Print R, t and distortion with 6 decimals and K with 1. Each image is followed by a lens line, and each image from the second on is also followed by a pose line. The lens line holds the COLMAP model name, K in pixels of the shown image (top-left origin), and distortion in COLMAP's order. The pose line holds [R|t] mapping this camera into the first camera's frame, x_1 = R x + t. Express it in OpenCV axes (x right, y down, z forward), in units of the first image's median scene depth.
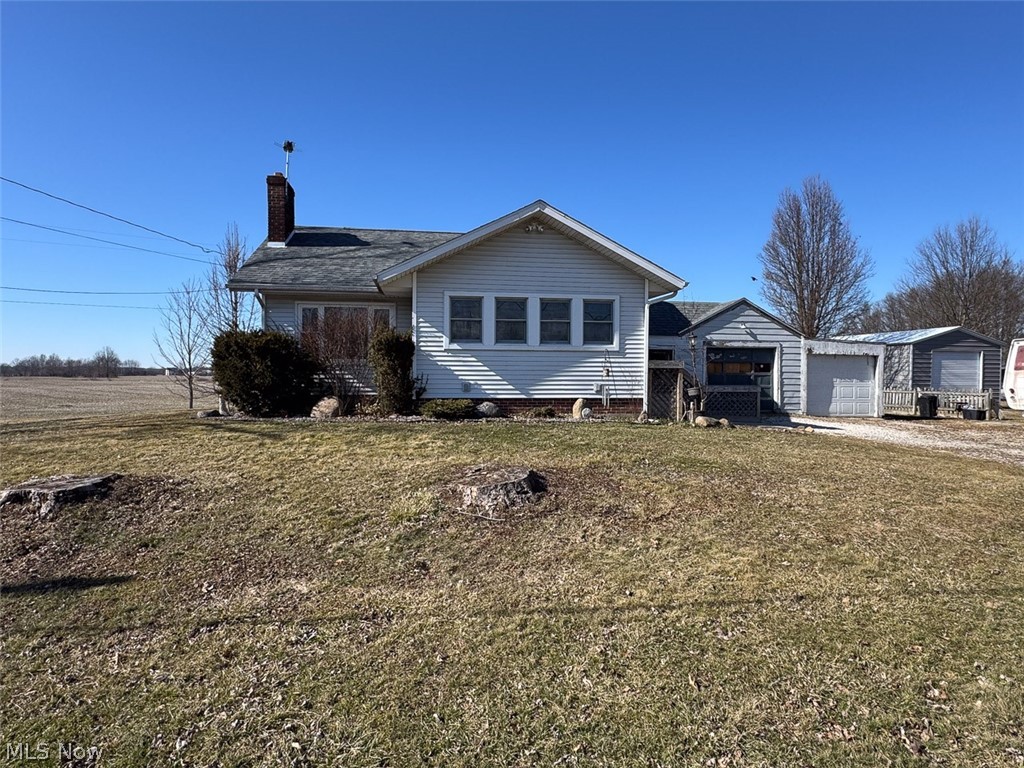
lens RADIAL K [[564.4, 0, 509.1], [0, 564.4, 385.2], [0, 0, 1]] dist [0.001595, -0.000010]
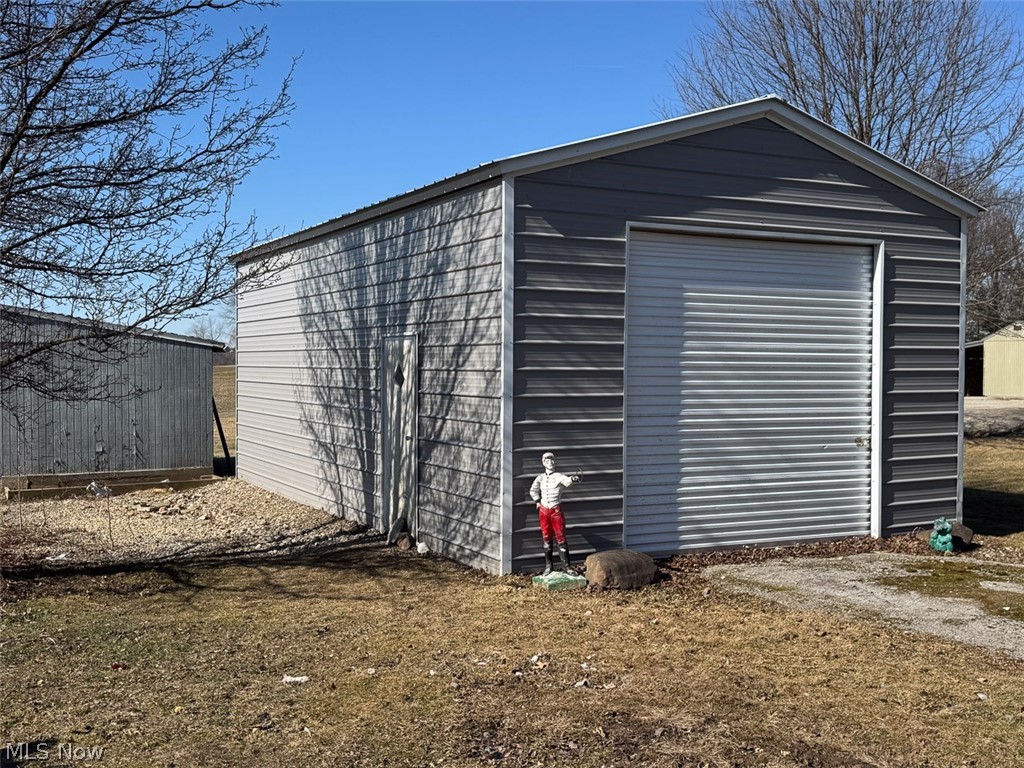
lens RADIAL K [[1115.7, 0, 512.0], [0, 1115.7, 384.0], [0, 0, 1]] dist [0.002840, 0.001363]
pose [[0.946161, -0.007823, 0.323600, 1.095168], [0.008384, 0.999965, -0.000339, -0.024931], [-0.323586, 0.003033, 0.946194, 1.254586]]
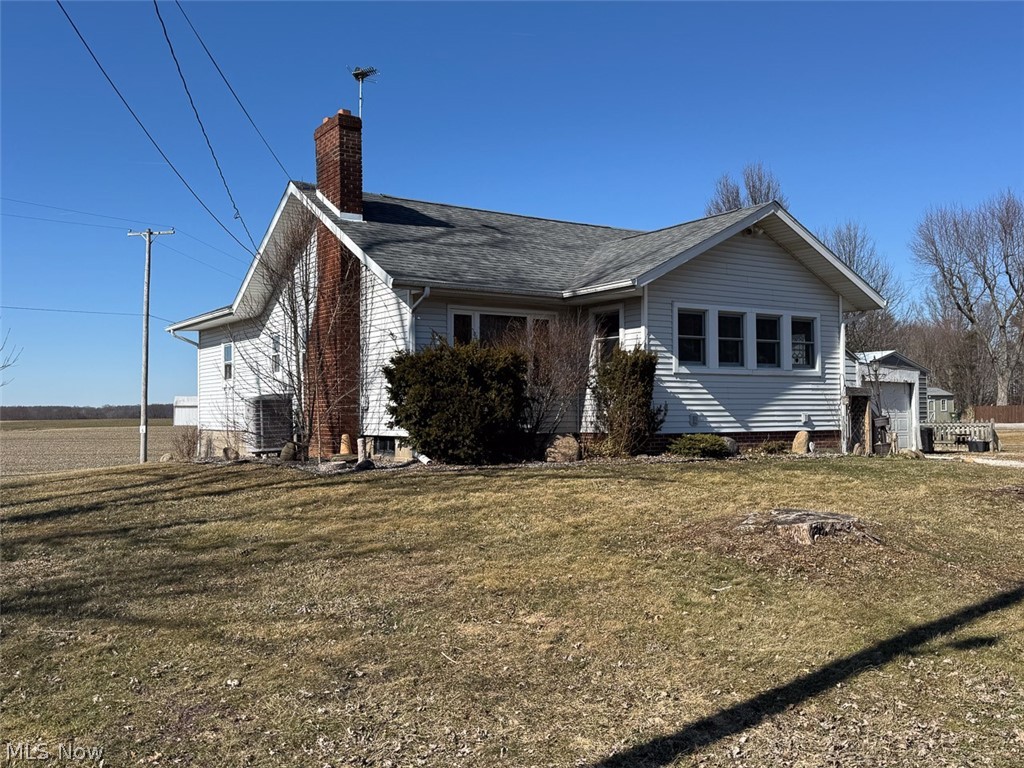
lens RADIAL K [[908.3, 0, 512.0], [0, 908.3, 384.0], [0, 0, 1]] dist [0.084435, -0.003111]
pose [[0.900456, 0.001176, 0.434946, -0.916703], [0.021859, 0.998610, -0.047954, 0.009732], [-0.434398, 0.052688, 0.899179, -0.074759]]
